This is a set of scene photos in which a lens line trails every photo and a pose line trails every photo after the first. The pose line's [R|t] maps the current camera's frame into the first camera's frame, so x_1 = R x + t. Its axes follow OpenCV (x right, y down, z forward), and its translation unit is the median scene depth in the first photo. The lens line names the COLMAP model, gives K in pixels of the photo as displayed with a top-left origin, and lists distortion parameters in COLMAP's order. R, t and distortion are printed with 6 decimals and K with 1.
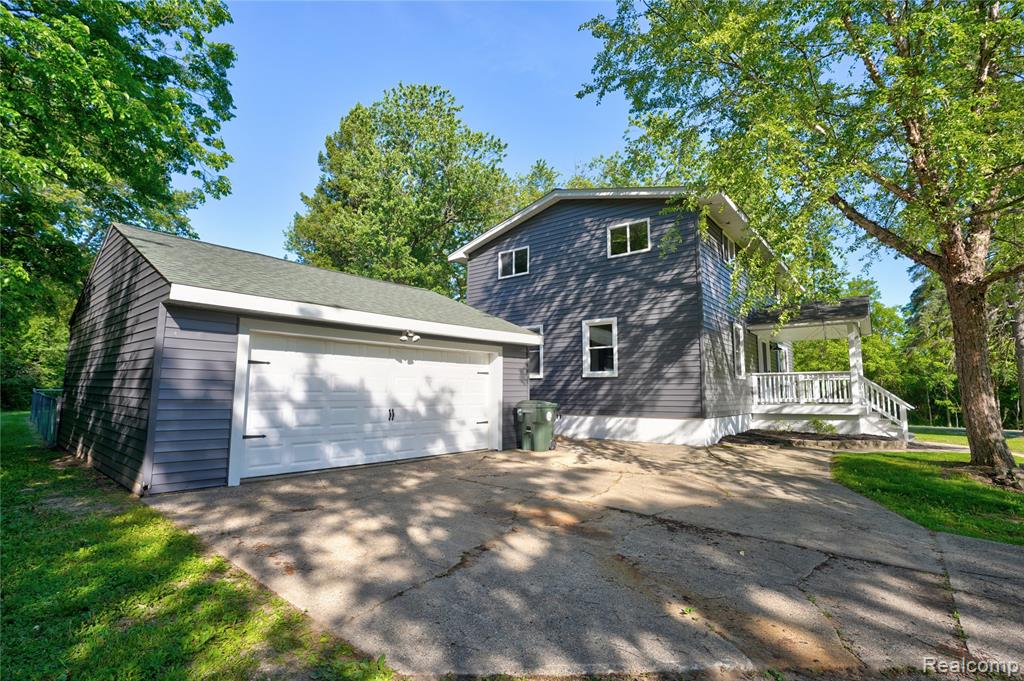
lens RADIAL K [[465.5, 0, 512.0], [0, 465.5, 340.5], [0, 0, 1]] dist [-0.062375, 0.030668]
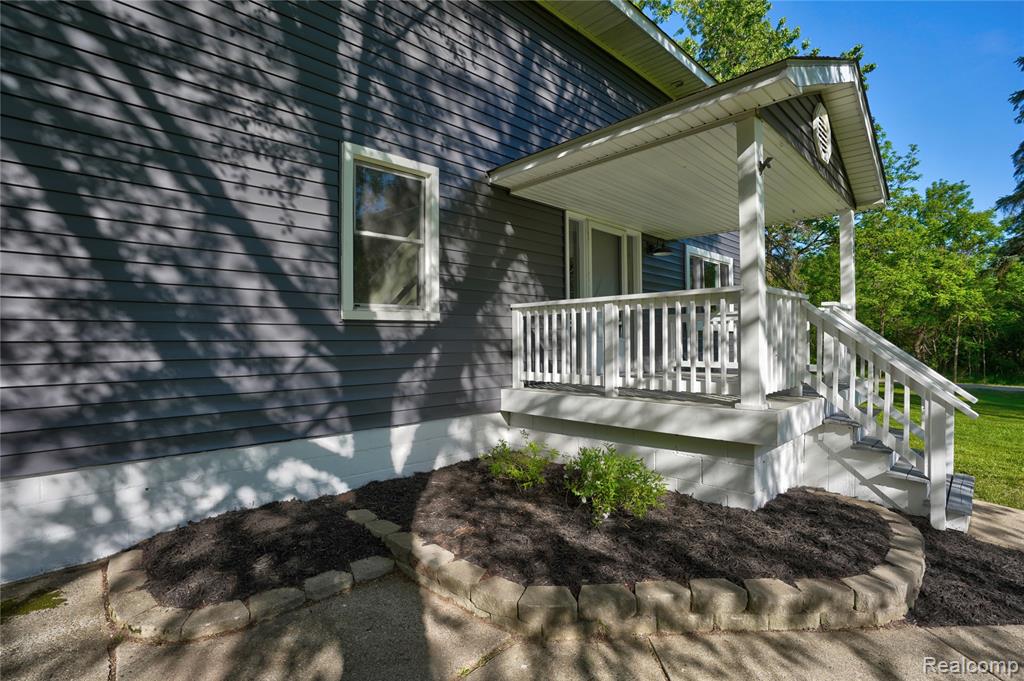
lens RADIAL K [[478.5, 0, 511.8], [0, 478.5, 344.8], [0, 0, 1]] dist [-0.066305, 0.024302]
pose [[0.993851, -0.018159, -0.109227, 0.721584], [0.031237, 0.992374, 0.119238, 0.073728], [0.106229, -0.121917, 0.986839, 0.773581]]
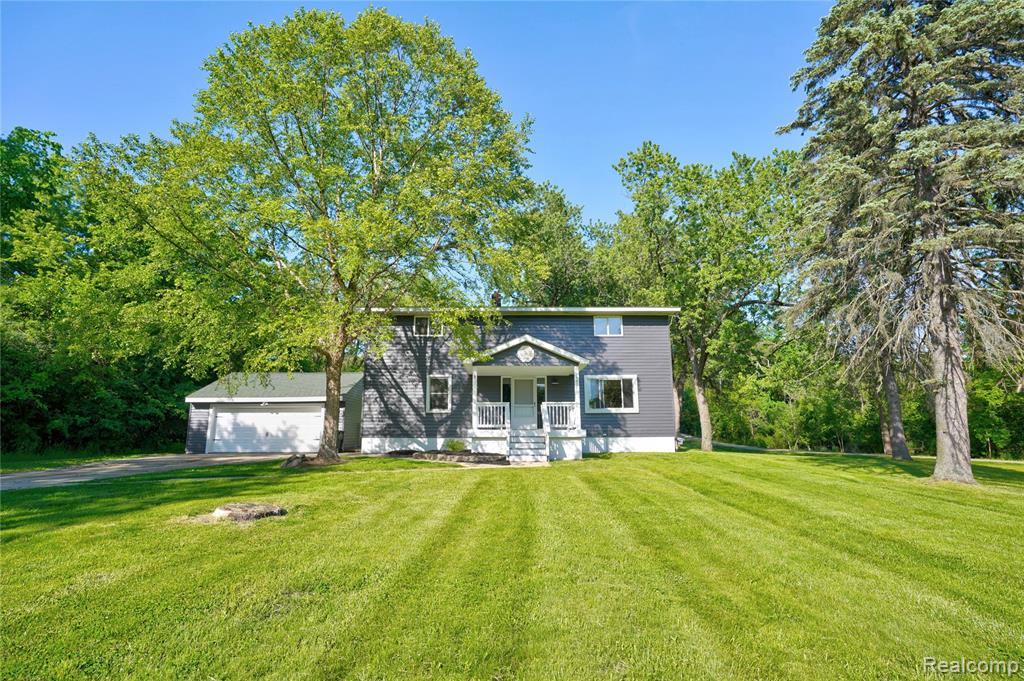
lens RADIAL K [[498.8, 0, 512.0], [0, 498.8, 340.5], [0, 0, 1]] dist [-0.041627, -0.000045]
pose [[0.650588, -0.162223, -0.741902, 2.144028], [0.096039, 0.986650, -0.131521, 0.099983], [0.753334, 0.014314, 0.657483, 0.172271]]
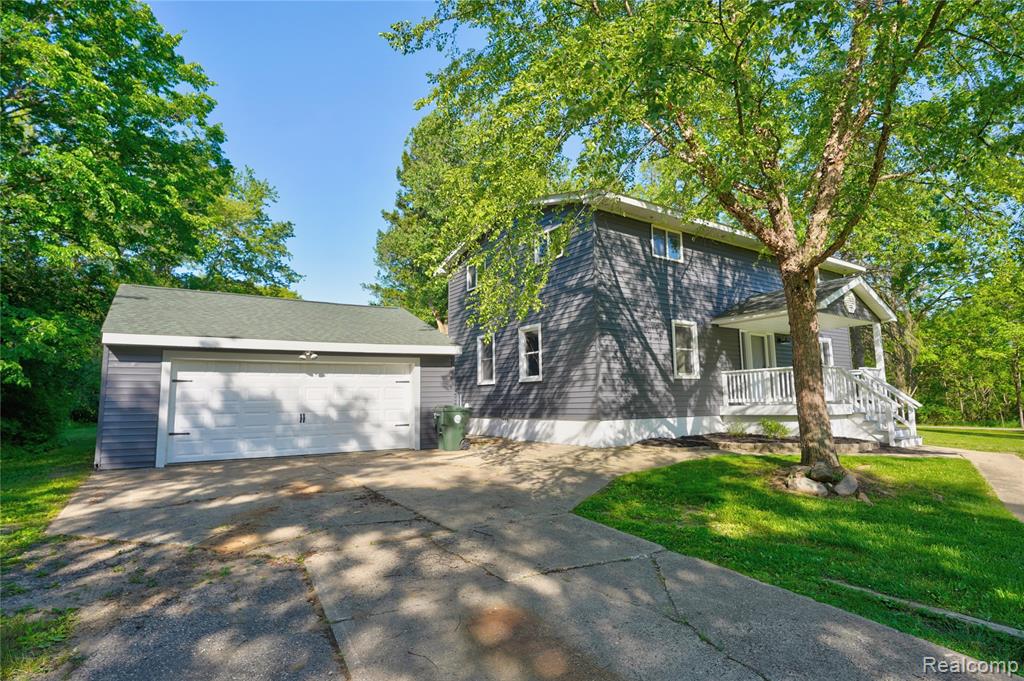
lens RADIAL K [[523.0, 0, 512.0], [0, 523.0, 340.5], [0, 0, 1]] dist [-0.037873, 0.023963]
pose [[0.958578, -0.056500, -0.279170, 0.533068], [0.055089, 0.998398, -0.012904, -0.000442], [0.279451, -0.003010, 0.960155, -0.145551]]
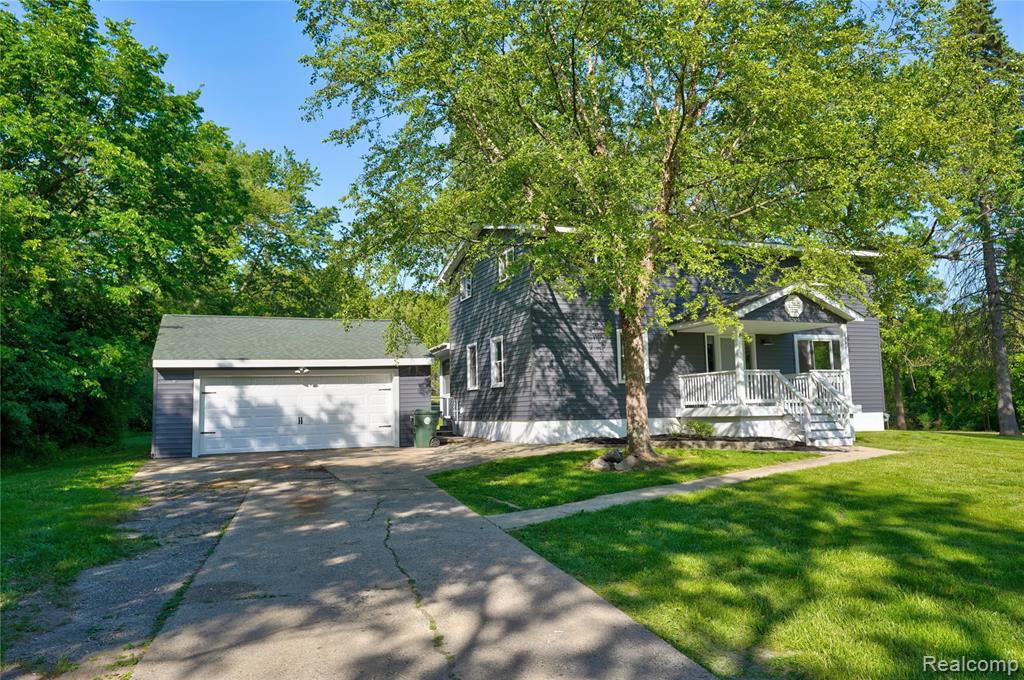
lens RADIAL K [[718.3, 0, 512.0], [0, 718.3, 340.0], [0, 0, 1]] dist [0.023045, 0.000007]
pose [[0.878322, -0.076285, -0.471945, 1.187679], [0.084479, 0.996418, -0.003840, -0.032665], [0.470547, -0.036497, 0.881620, -0.609295]]
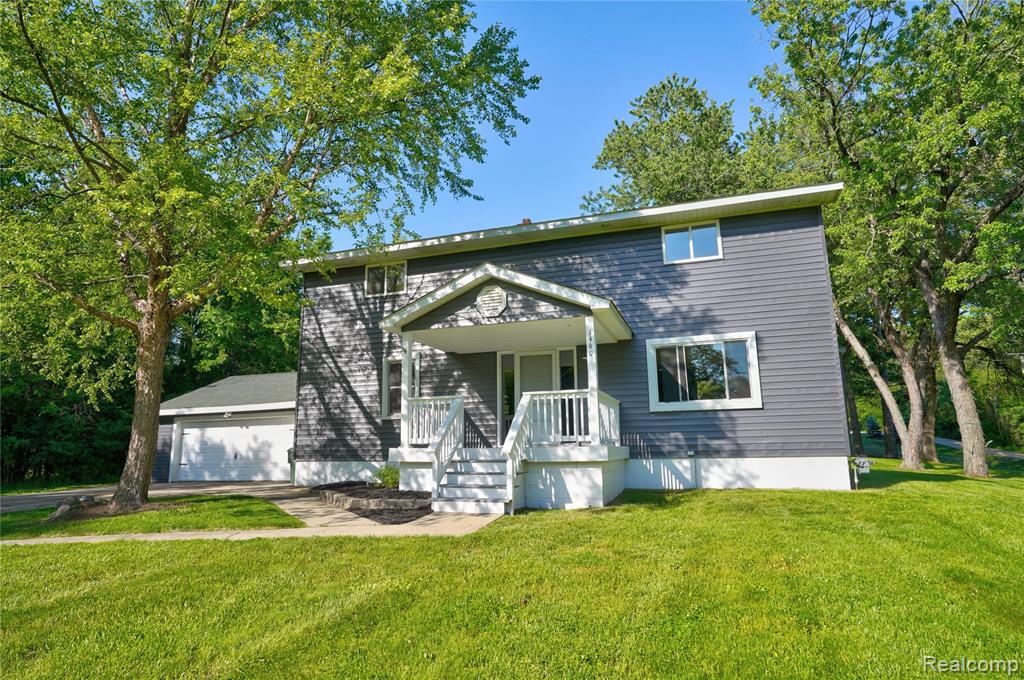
lens RADIAL K [[581.2, 0, 512.0], [0, 581.2, 340.0], [0, 0, 1]] dist [-0.014883, 0.000413]
pose [[0.356102, -0.195044, -0.913865, 1.865383], [0.121704, 0.979324, -0.161592, 0.161929], [0.926488, -0.053677, 0.372477, 0.929076]]
